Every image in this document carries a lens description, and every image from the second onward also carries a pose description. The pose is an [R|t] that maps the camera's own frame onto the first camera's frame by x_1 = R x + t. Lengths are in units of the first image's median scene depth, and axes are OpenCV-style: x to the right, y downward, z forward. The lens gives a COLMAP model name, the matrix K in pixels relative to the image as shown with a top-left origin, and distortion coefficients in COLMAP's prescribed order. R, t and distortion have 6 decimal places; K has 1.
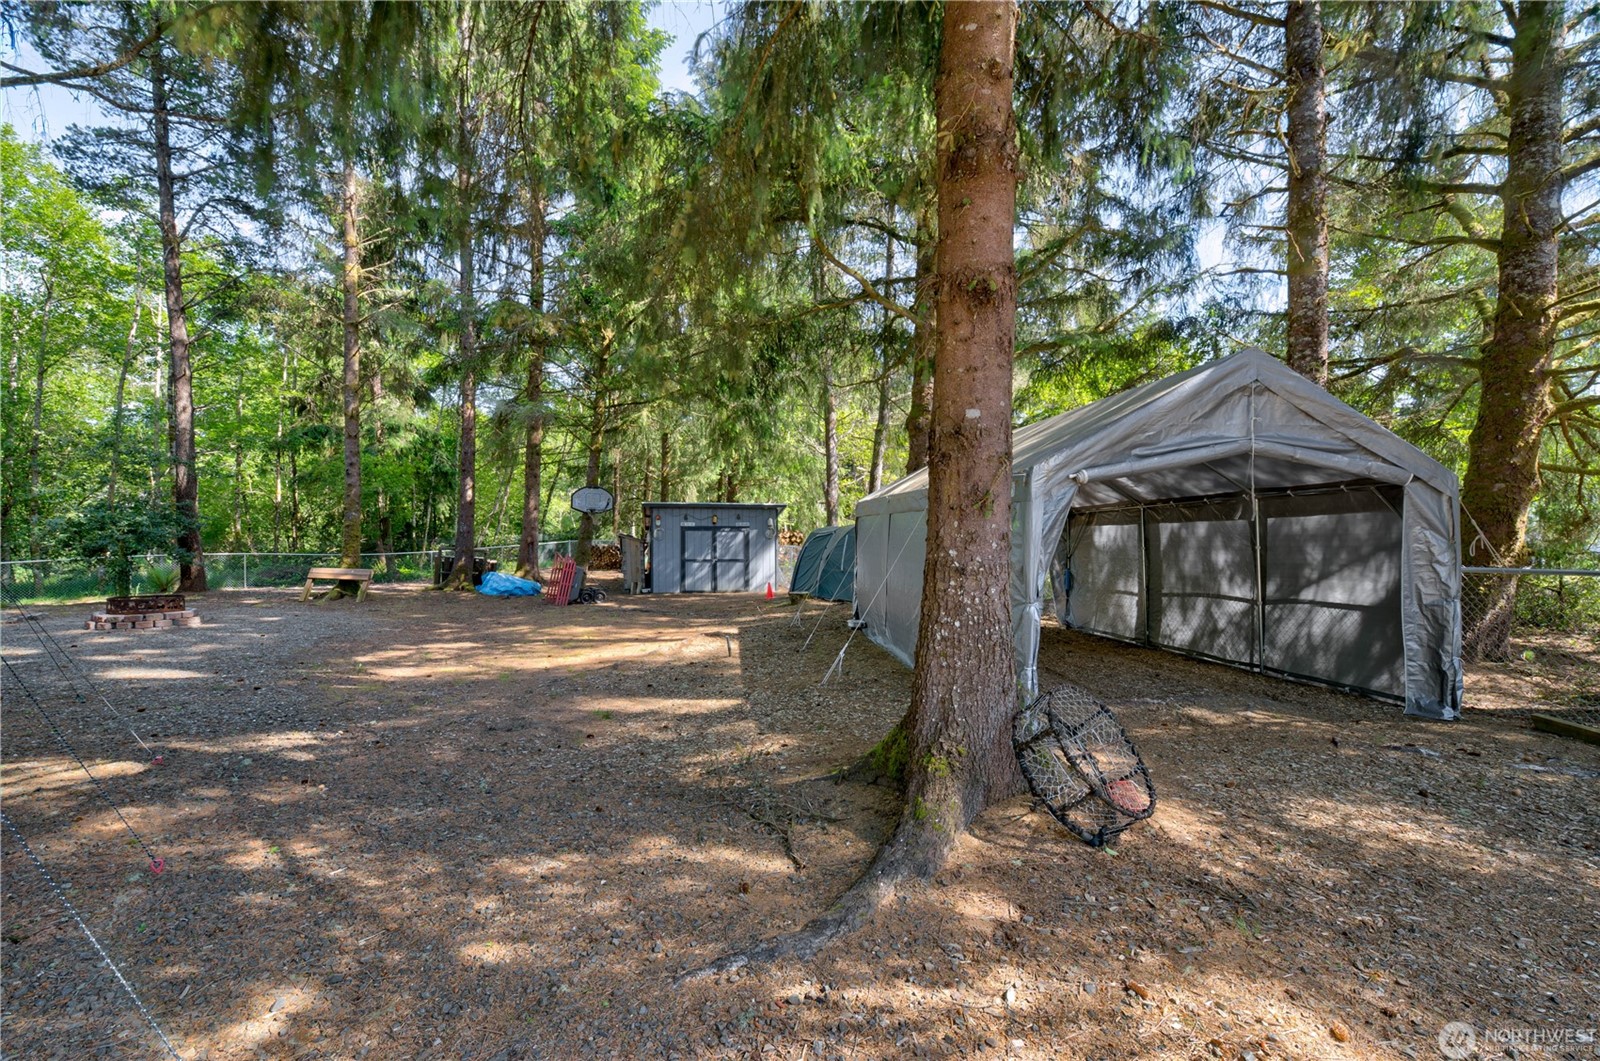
lens RADIAL K [[673.4, 0, 800.4], [0, 673.4, 525.5], [0, 0, 1]] dist [0.000640, 0.000468]
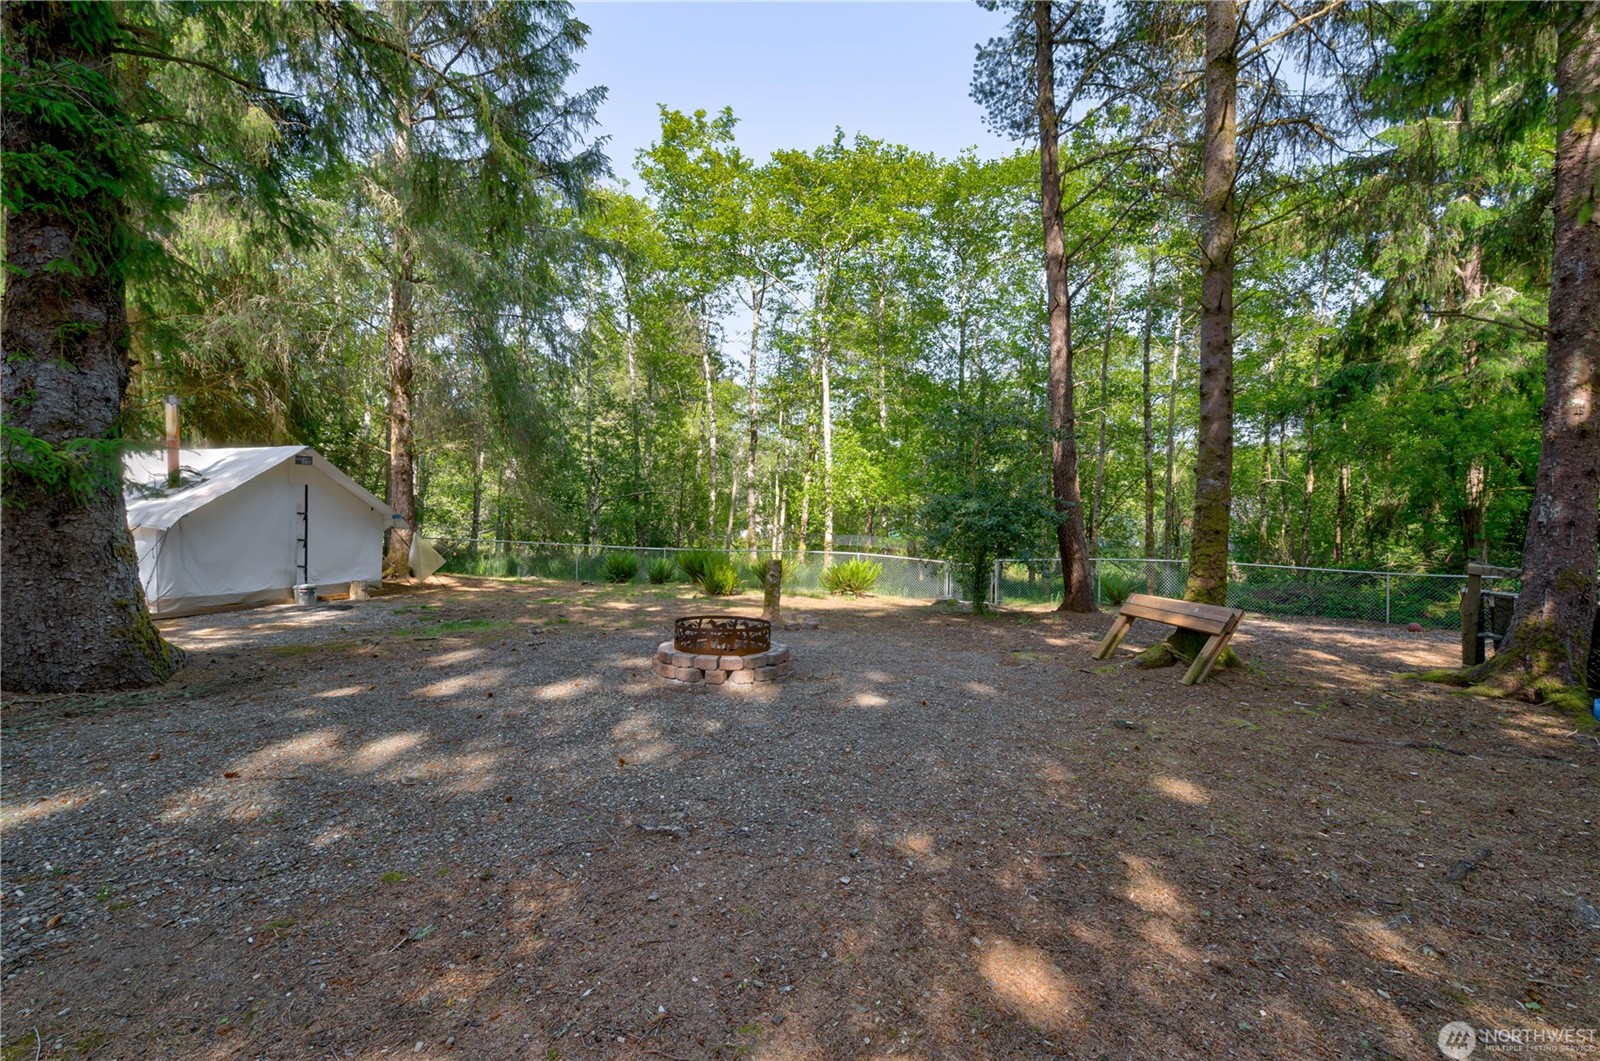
lens RADIAL K [[673.4, 0, 800.6], [0, 673.4, 526.2], [0, 0, 1]] dist [0.000640, 0.000468]
pose [[0.148466, 0.000567, -0.988917, -0.236800], [0.005060, 0.999986, 0.001333, 0.010137], [0.988905, -0.005202, 0.148461, 0.606883]]
